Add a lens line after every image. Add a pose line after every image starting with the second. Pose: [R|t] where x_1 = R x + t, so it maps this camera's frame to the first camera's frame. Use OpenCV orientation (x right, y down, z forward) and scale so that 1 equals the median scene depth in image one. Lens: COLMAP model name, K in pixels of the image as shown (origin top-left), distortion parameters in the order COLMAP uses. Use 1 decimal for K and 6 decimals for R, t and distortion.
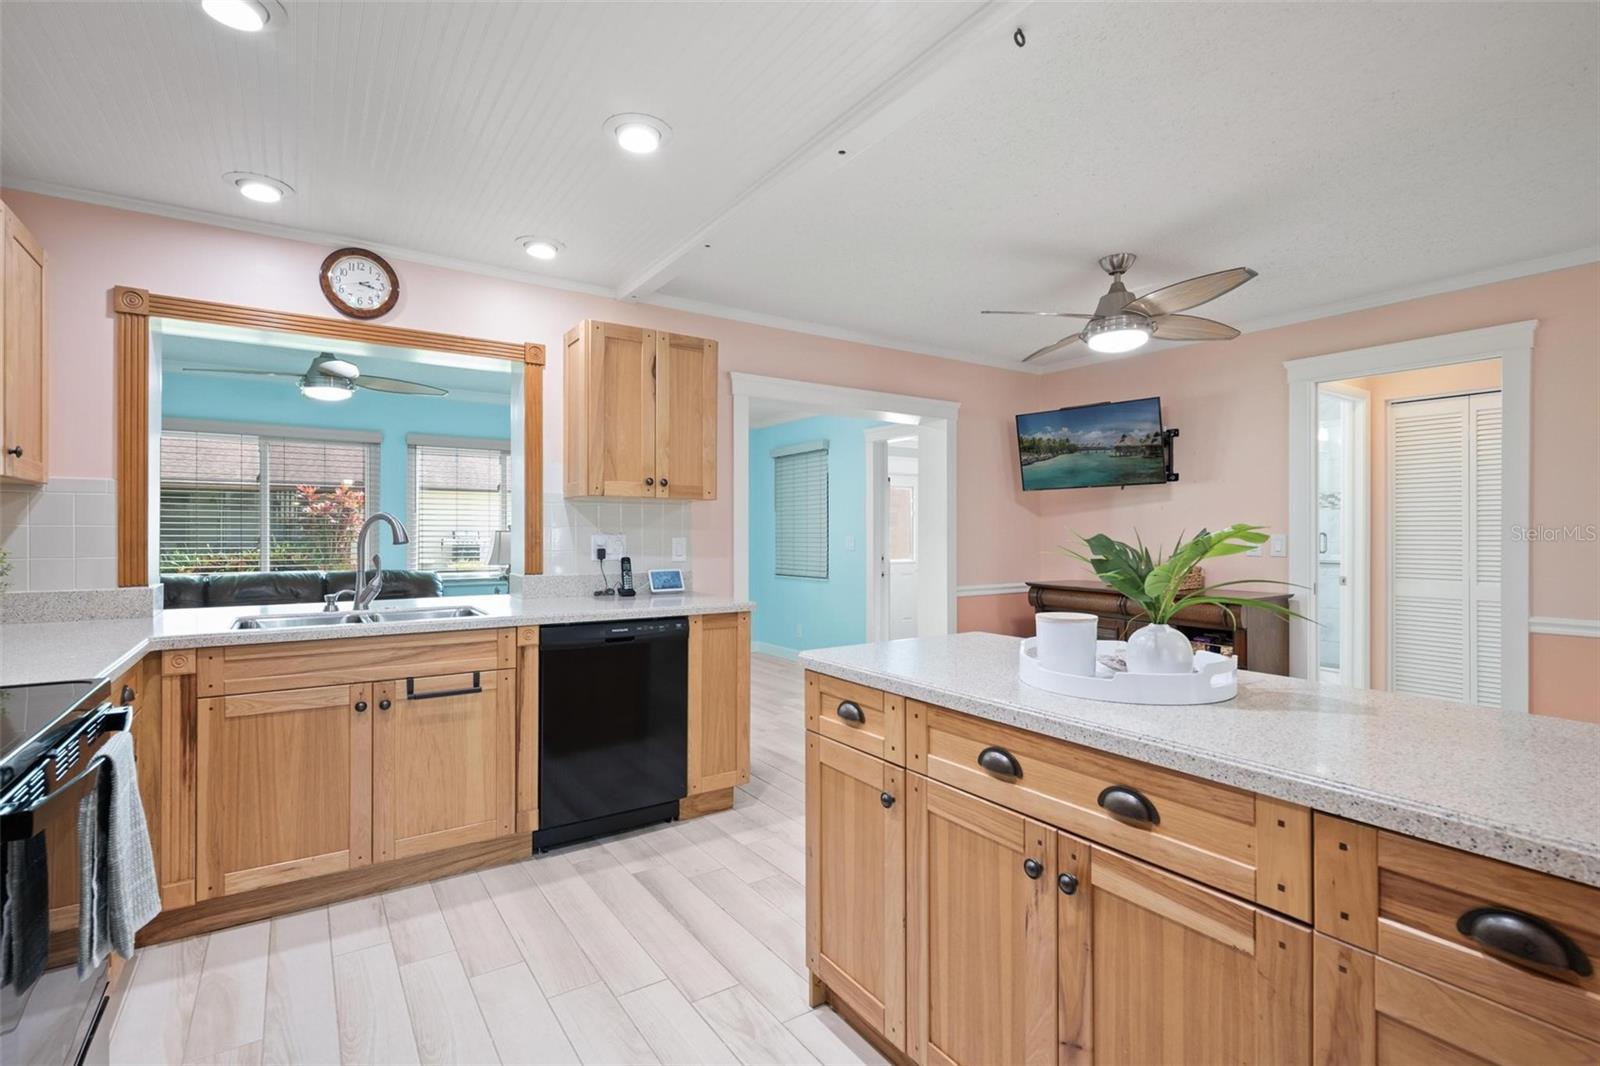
lens RADIAL K [[737.8, 0, 808.2], [0, 737.8, 533.1], [0, 0, 1]] dist [0.004105, -0.002625]
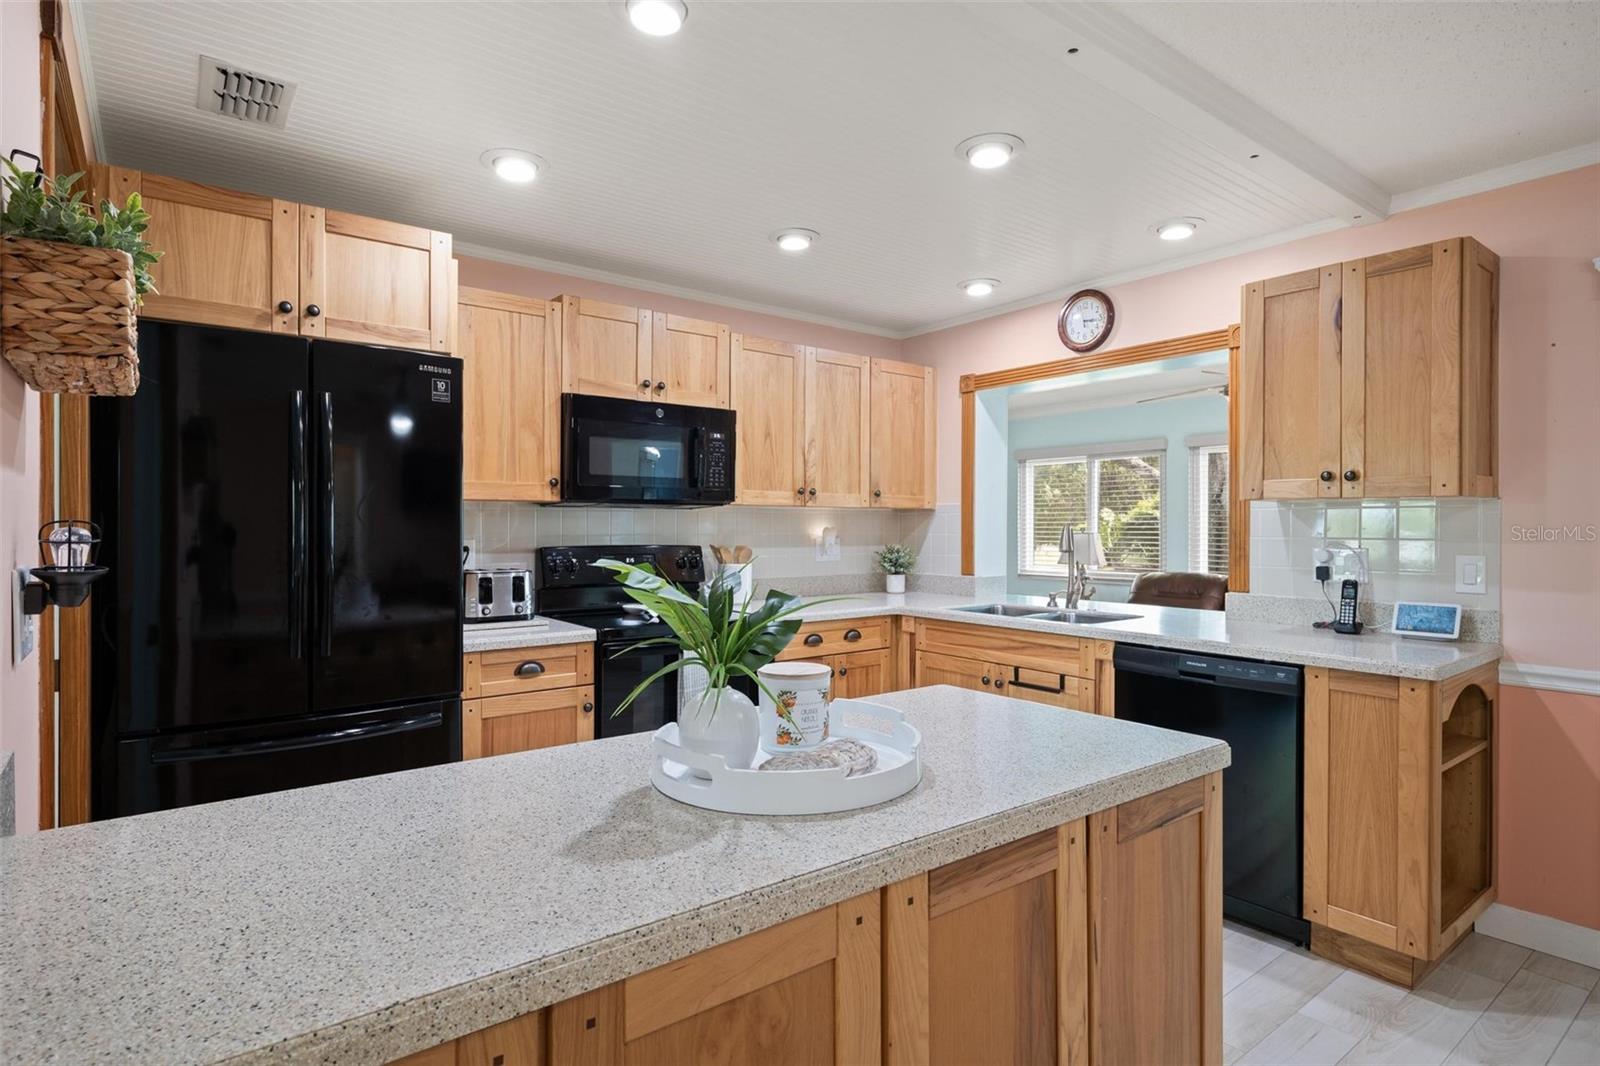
lens RADIAL K [[826.7, 0, 793.4], [0, 826.7, 522.8], [0, 0, 1]] dist [-0.000536, -0.000224]
pose [[0.050860, -0.003878, -0.998698, 0.566791], [-0.001977, 0.999990, -0.003984, -0.019733], [0.998704, 0.002177, 0.050852, 0.435904]]
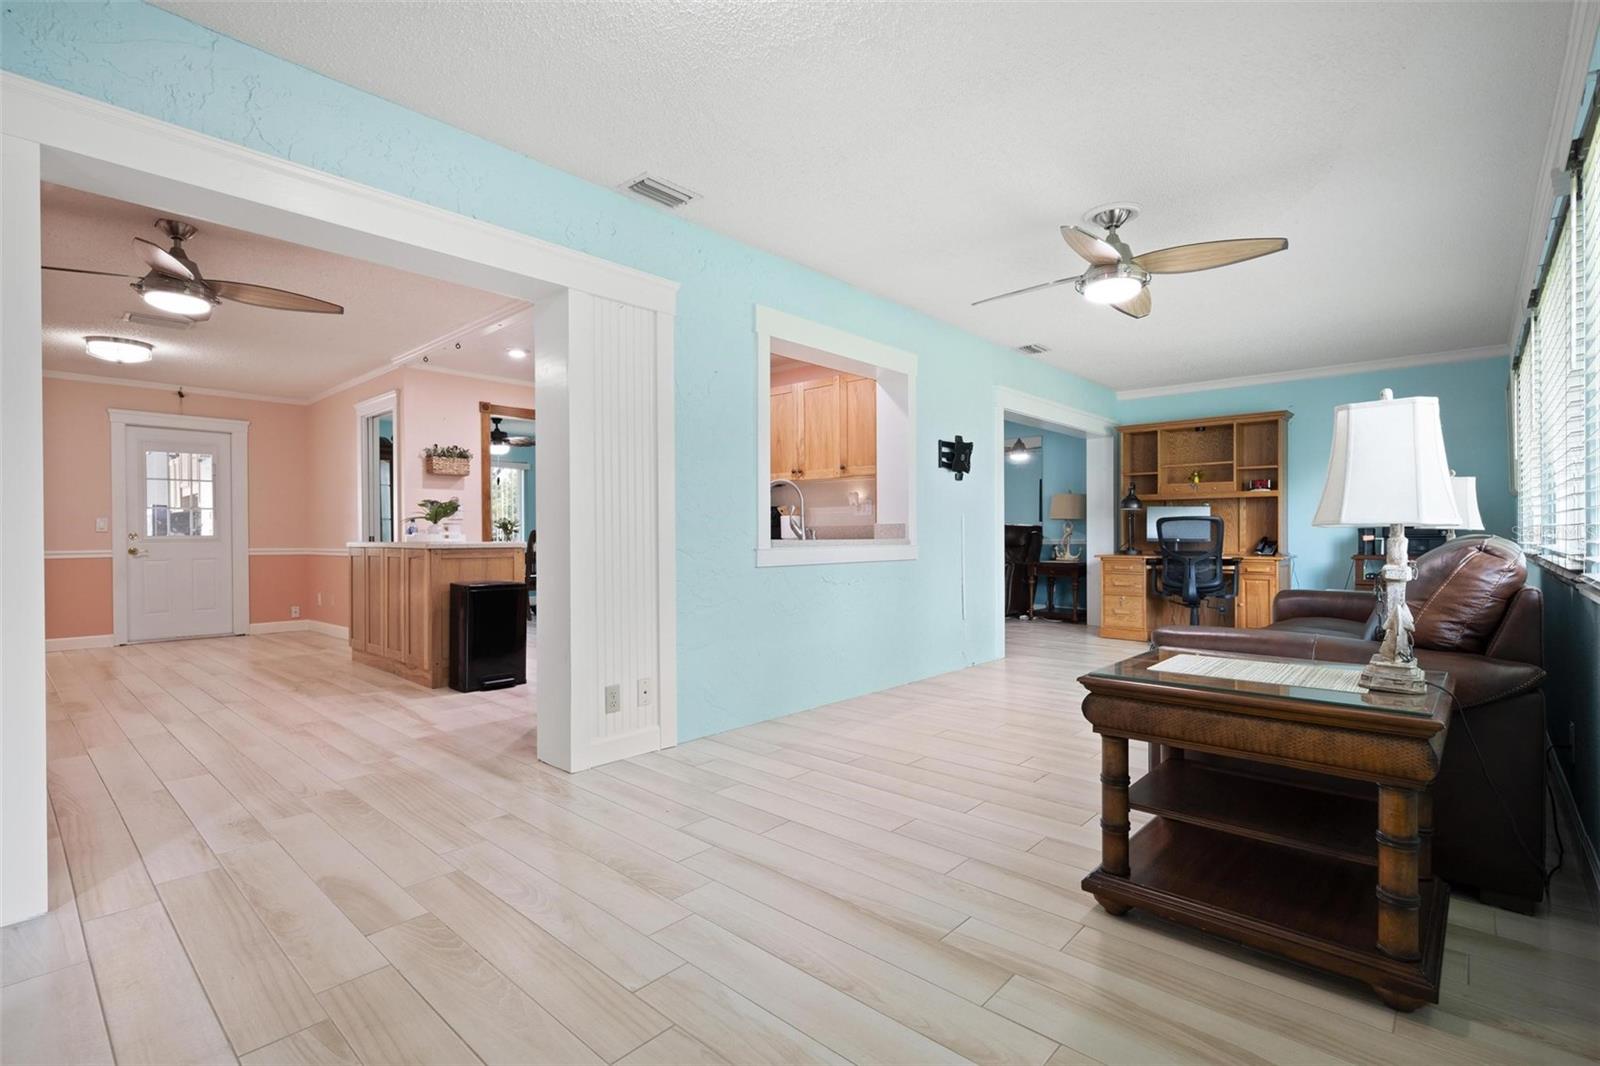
lens RADIAL K [[737.8, 0, 807.7], [0, 737.8, 533.9], [0, 0, 1]] dist [0.004105, -0.002625]
pose [[-0.970841, 0.006708, -0.239629, -0.214504], [0.007105, 0.999974, -0.000793, 0.080640], [0.239618, -0.002473, -0.970864, 2.217232]]
